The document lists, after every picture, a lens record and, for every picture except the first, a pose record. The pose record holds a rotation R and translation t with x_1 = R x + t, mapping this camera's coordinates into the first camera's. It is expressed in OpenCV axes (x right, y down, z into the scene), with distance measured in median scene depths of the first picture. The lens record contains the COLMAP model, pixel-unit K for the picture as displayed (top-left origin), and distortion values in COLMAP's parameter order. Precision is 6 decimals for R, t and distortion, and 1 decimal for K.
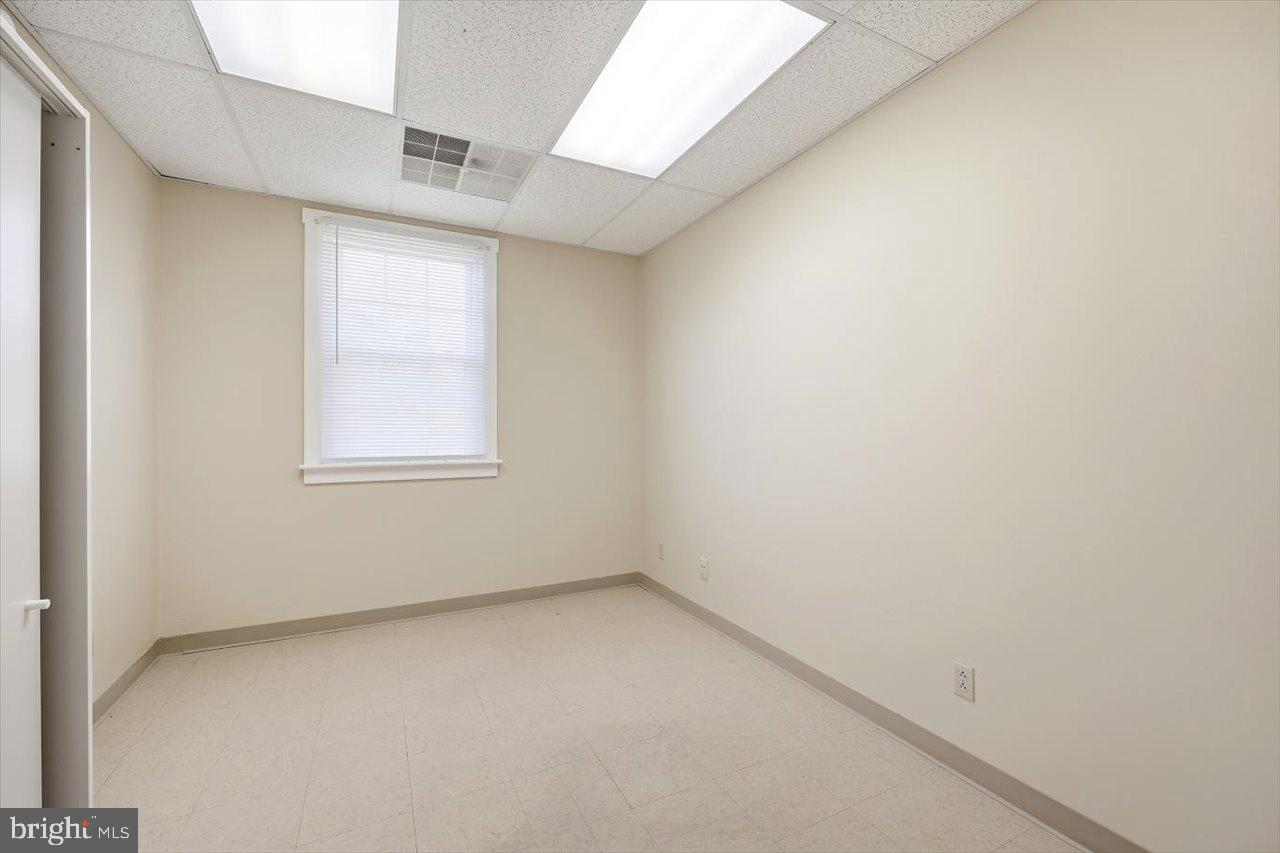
lens RADIAL K [[526.1, 0, 633.1], [0, 526.1, 421.9], [0, 0, 1]] dist [0.002441, 0.000084]
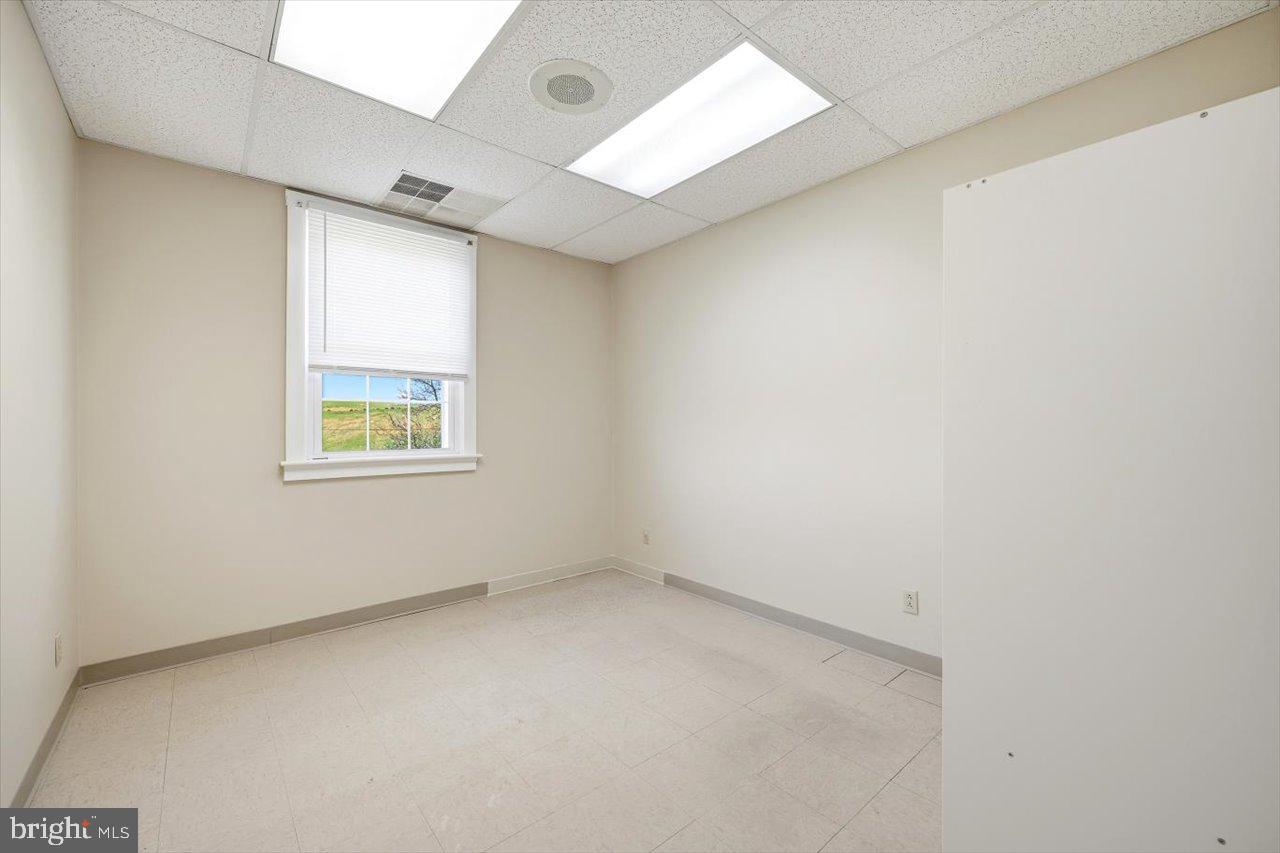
lens RADIAL K [[526.1, 0, 639.6], [0, 526.1, 429.9], [0, 0, 1]] dist [0.002441, 0.000084]
pose [[0.963444, -0.007647, 0.267800, -0.264153], [0.003804, 0.999882, 0.014868, 0.013317], [-0.267882, -0.013306, 0.963360, -0.081022]]
